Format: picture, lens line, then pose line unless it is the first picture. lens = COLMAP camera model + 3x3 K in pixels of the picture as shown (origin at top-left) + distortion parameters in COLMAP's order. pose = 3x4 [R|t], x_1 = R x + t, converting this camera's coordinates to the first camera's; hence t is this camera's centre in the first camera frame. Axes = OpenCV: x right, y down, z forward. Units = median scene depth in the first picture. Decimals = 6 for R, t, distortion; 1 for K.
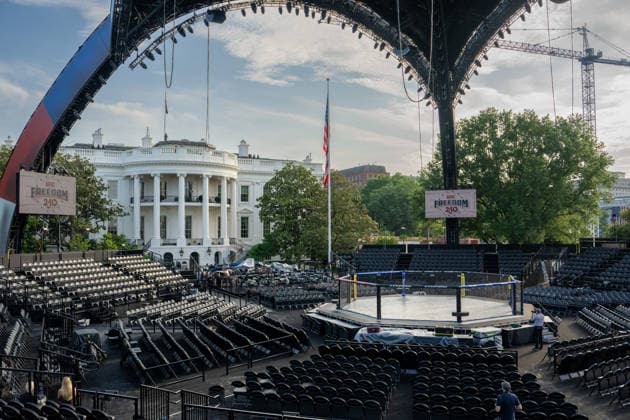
lens RADIAL K [[517.0, 0, 317.6], [0, 517.0, 219.2], [0, 0, 1]] dist [-0.058401, -0.002024]
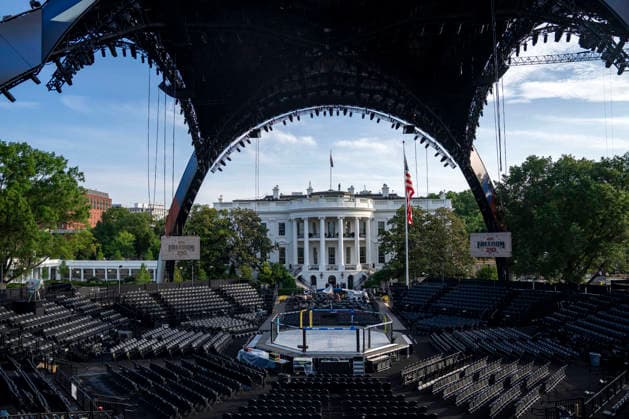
lens RADIAL K [[456.0, 0, 305.3], [0, 456.0, 216.9], [0, 0, 1]] dist [-0.112096, 0.089908]
pose [[0.855073, -0.032116, -0.517512, 0.418740], [0.016820, 0.999273, -0.034223, -0.064044], [0.518235, 0.020558, 0.854991, -0.058827]]
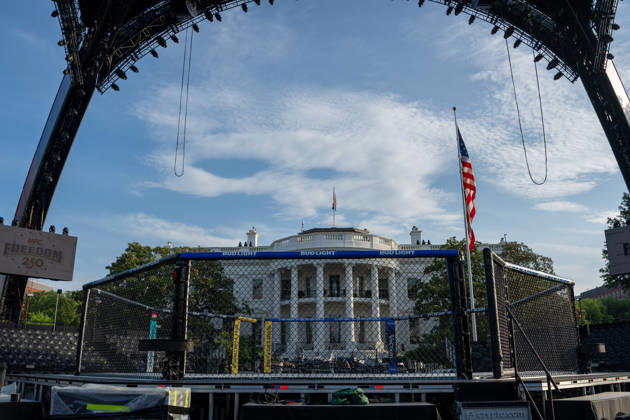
lens RADIAL K [[525.6, 0, 315.3], [0, 525.6, 215.9], [0, 0, 1]] dist [-0.037969, -0.042320]
pose [[0.864475, -0.138212, -0.483301, 0.212017], [0.008324, 0.965262, -0.261152, 0.082496], [0.502606, 0.221736, 0.835596, 0.334224]]
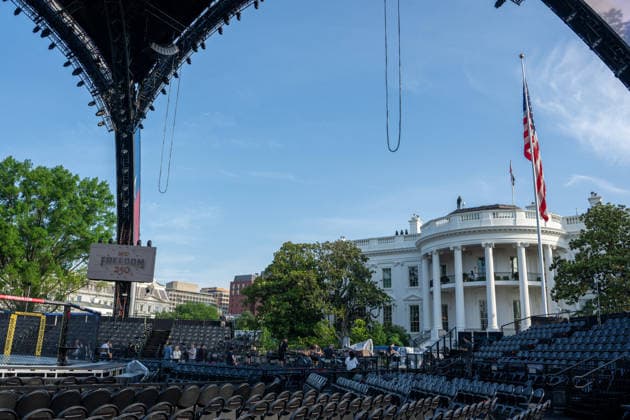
lens RADIAL K [[515.3, 0, 307.4], [0, 515.3, 211.4], [0, 0, 1]] dist [-0.060268, -0.005312]
pose [[0.450494, -0.212448, -0.867134, 0.444093], [-0.013253, 0.969576, -0.244431, 0.075172], [0.892681, 0.121608, 0.433973, 0.578791]]
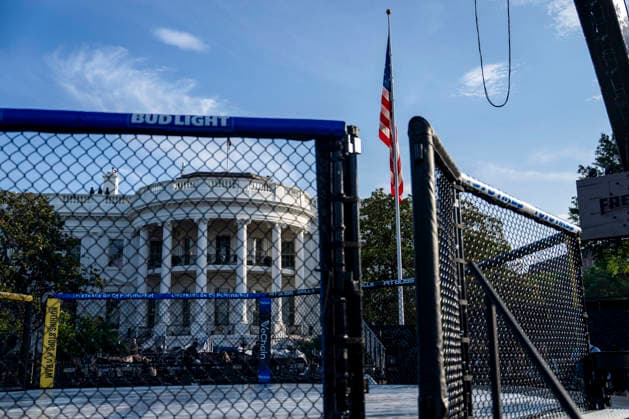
lens RADIAL K [[656.1, 0, 334.8], [0, 656.1, 221.4], [0, 0, 1]] dist [0.004160, 0.008854]
pose [[0.942599, -0.076109, -0.325139, 0.194814], [0.018898, 0.984278, -0.175615, 0.076129], [0.333393, 0.159390, 0.929217, 0.411635]]
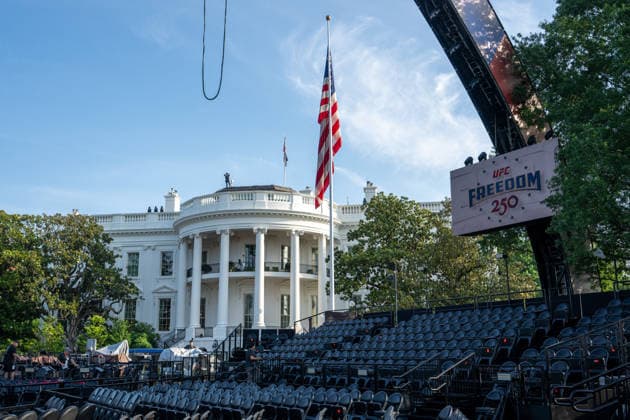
lens RADIAL K [[608.9, 0, 314.7], [0, 608.9, 211.3], [0, 0, 1]] dist [-0.007930, -0.012188]
pose [[0.807566, -0.133566, -0.574454, 0.396571], [0.013012, 0.977816, -0.209059, 0.075653], [0.589633, 0.161354, 0.791390, 0.564482]]
